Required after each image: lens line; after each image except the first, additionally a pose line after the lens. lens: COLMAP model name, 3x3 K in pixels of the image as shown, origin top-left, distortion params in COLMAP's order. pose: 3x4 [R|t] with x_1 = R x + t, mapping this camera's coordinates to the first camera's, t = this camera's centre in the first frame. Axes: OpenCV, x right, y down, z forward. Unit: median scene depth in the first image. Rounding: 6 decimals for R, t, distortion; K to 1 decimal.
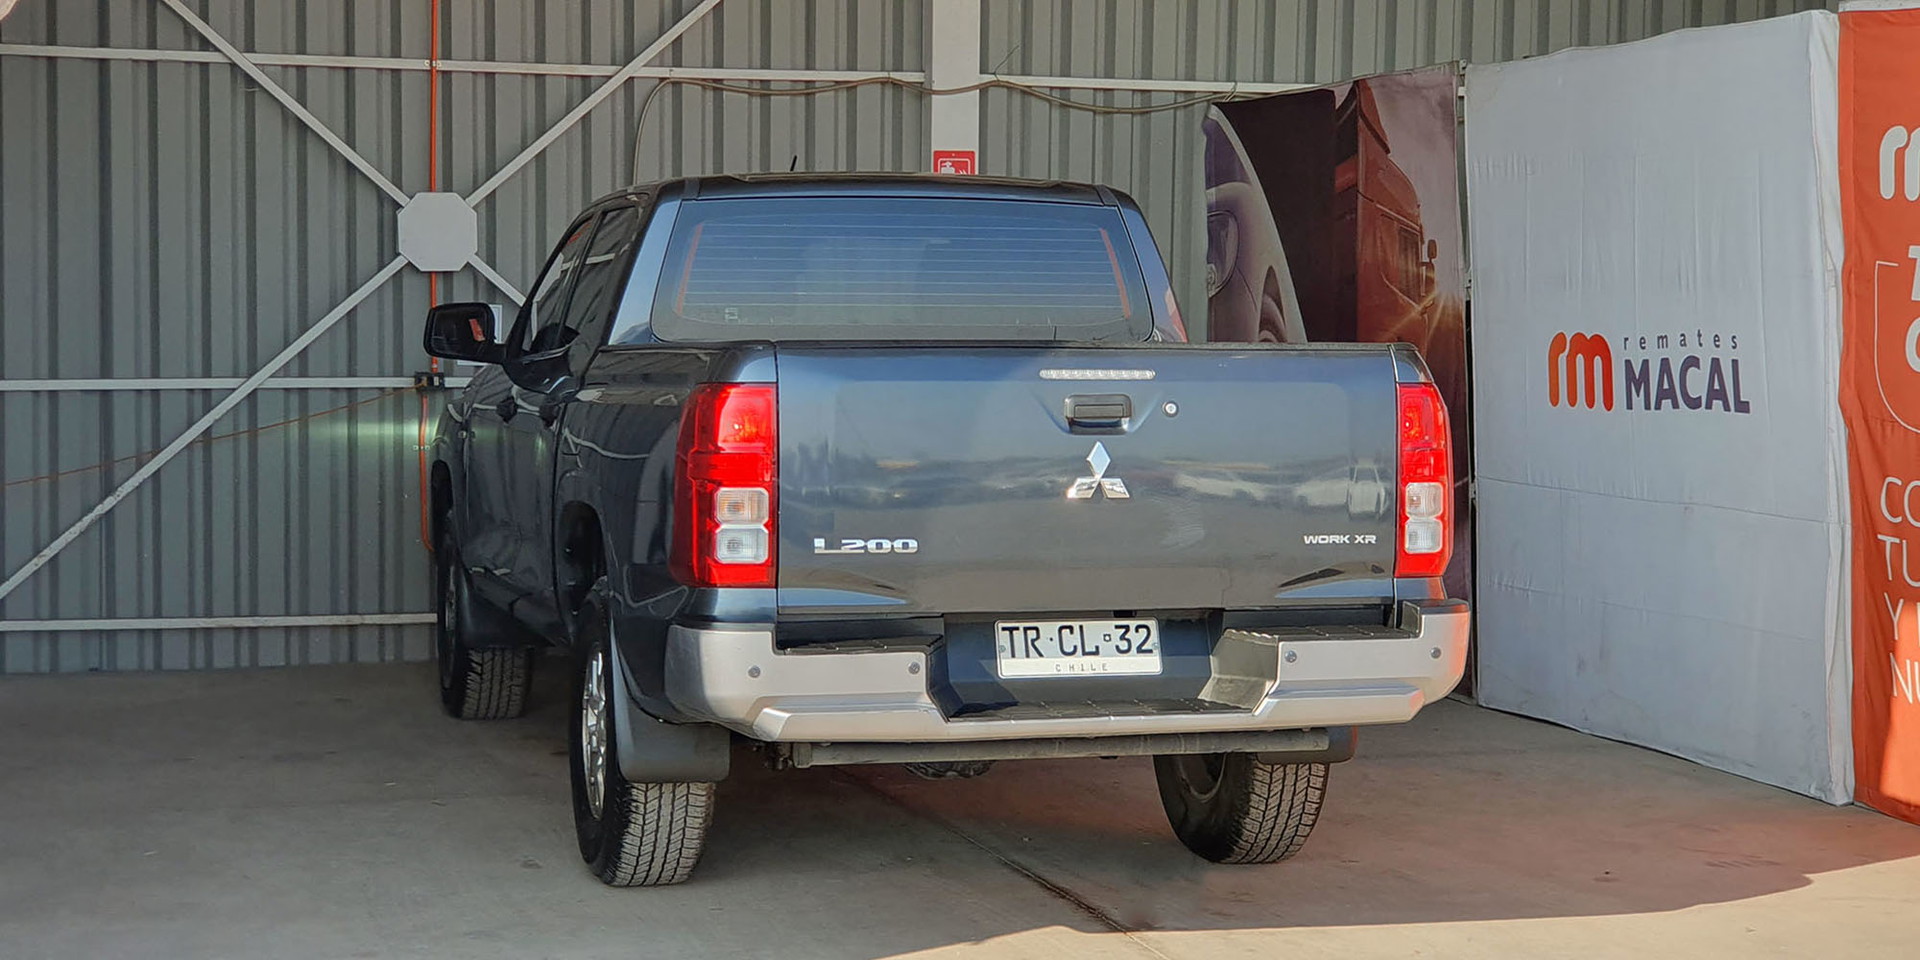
lens RADIAL K [[2980.8, 0, 896.7], [0, 2980.8, 489.9], [0, 0, 1]] dist [0.261158, -1.435888]
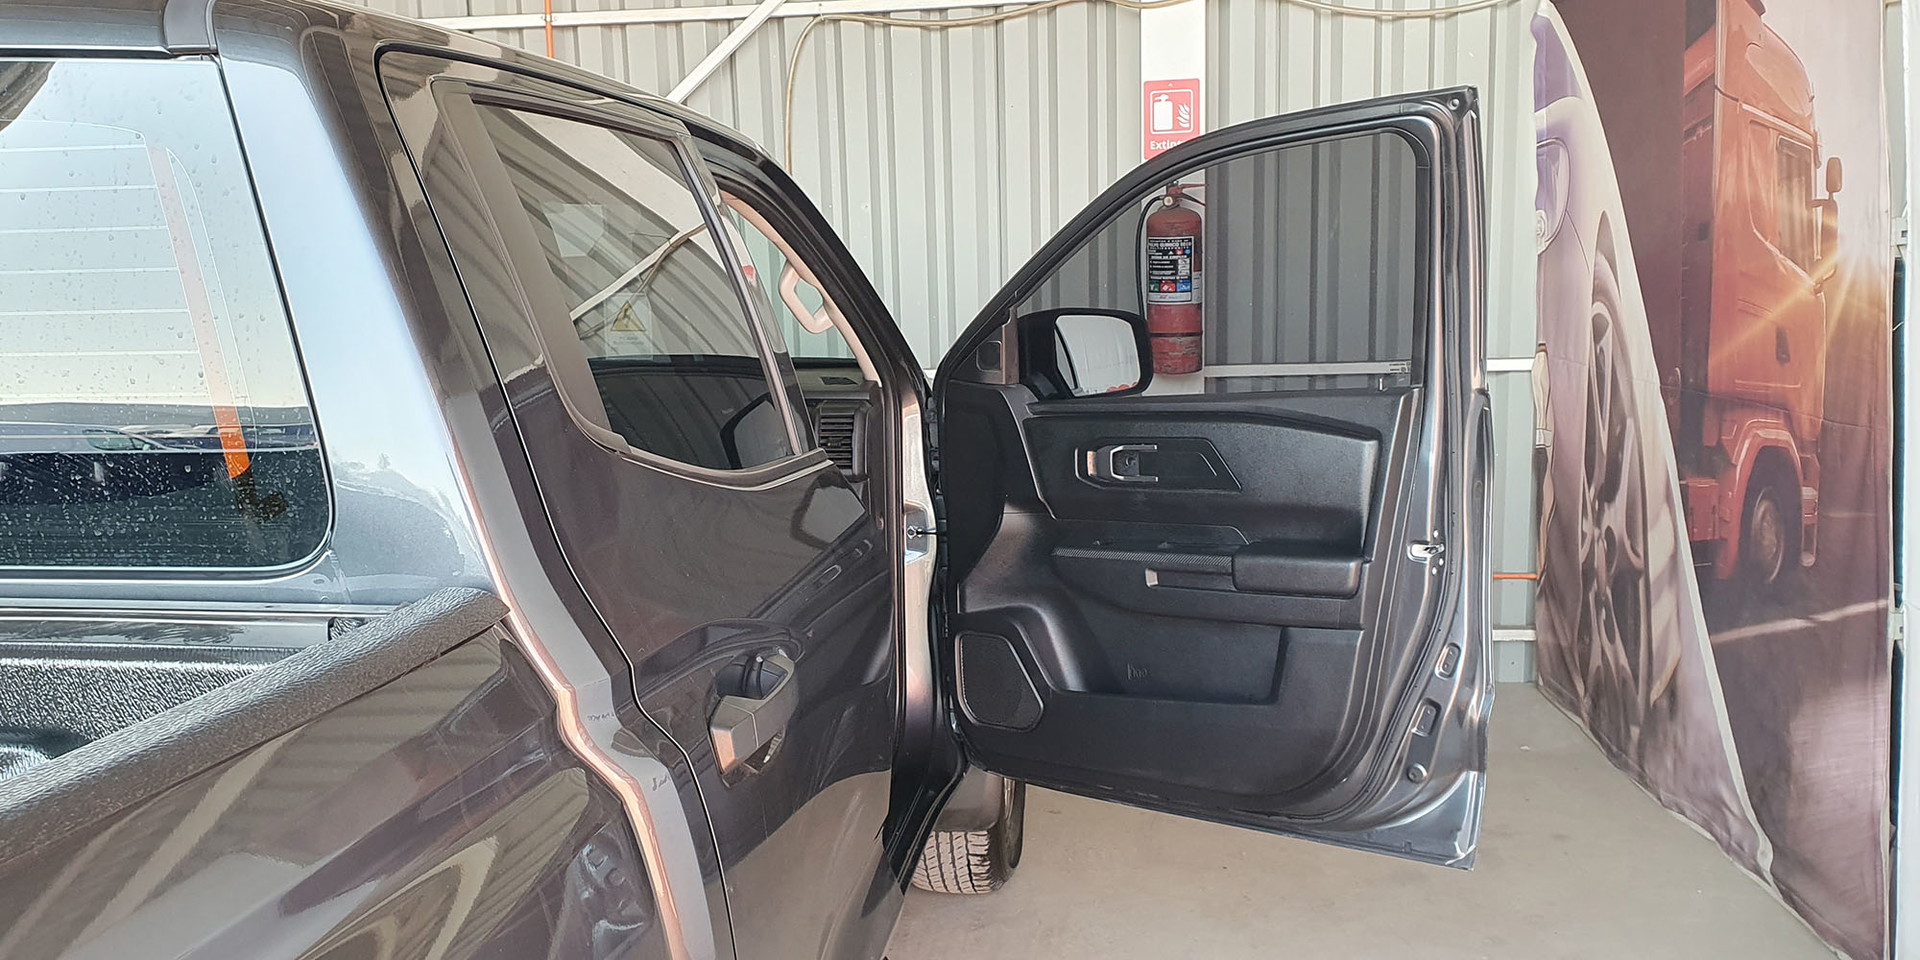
lens RADIAL K [[1506.0, 0, 942.3], [0, 1506.0, 459.8], [0, 0, 1]] dist [0.185448, -0.428626]
pose [[0.927457, 0.023218, -0.373208, 0.125069], [0.005990, 0.997020, 0.076912, -0.047971], [0.373882, -0.073568, 0.924554, 0.643164]]
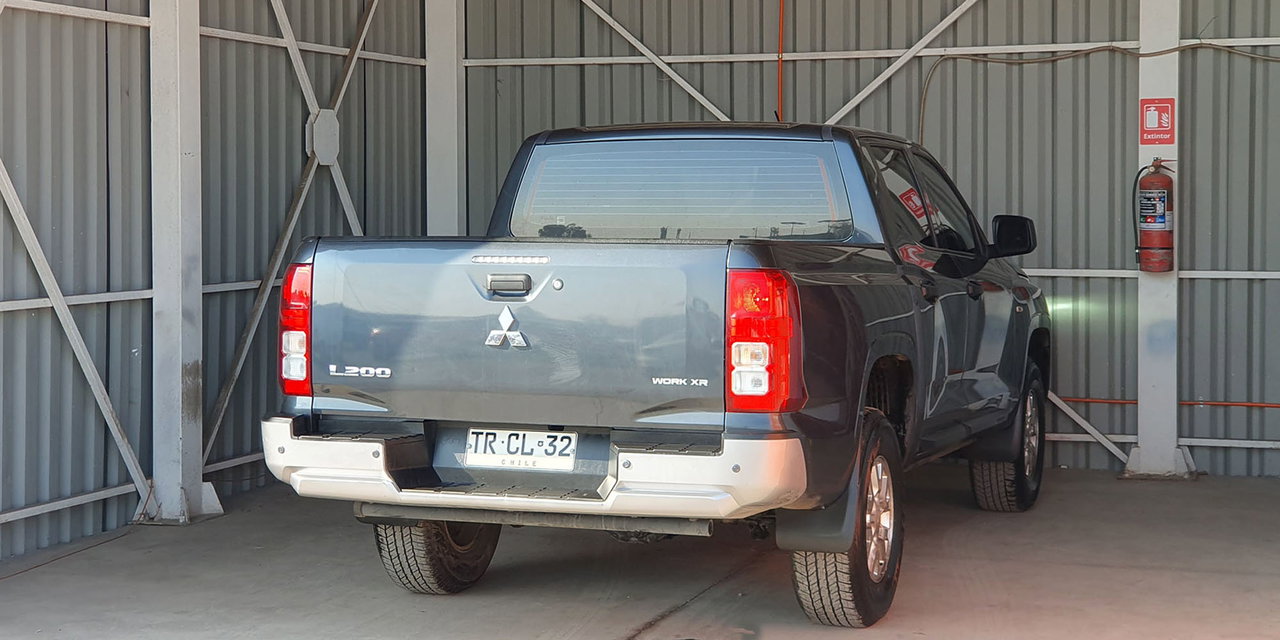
lens RADIAL K [[2060.5, 0, 588.3], [0, 2060.5, 304.2], [0, 0, 1]] dist [0.202171, -1.034556]
pose [[0.817847, 0.019534, -0.575105, 0.371379], [-0.031943, 0.999424, -0.011479, -0.003845], [0.574549, 0.027759, 0.817999, 0.112701]]
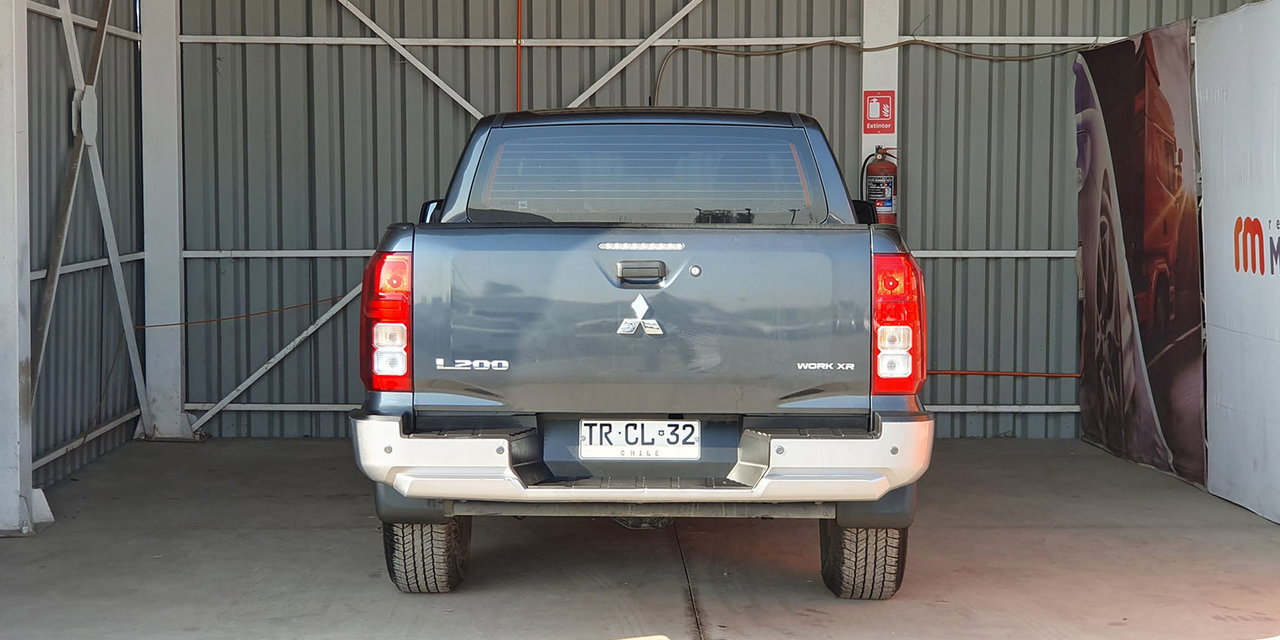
lens RADIAL K [[1994.7, 0, 590.9], [0, 1994.7, 310.1], [0, 0, 1]] dist [0.272943, -1.559668]
pose [[0.958933, 0.010114, -0.283453, 0.172488], [-0.012260, 0.999908, -0.005796, -0.001504], [0.283368, 0.009033, 0.958969, 0.047276]]
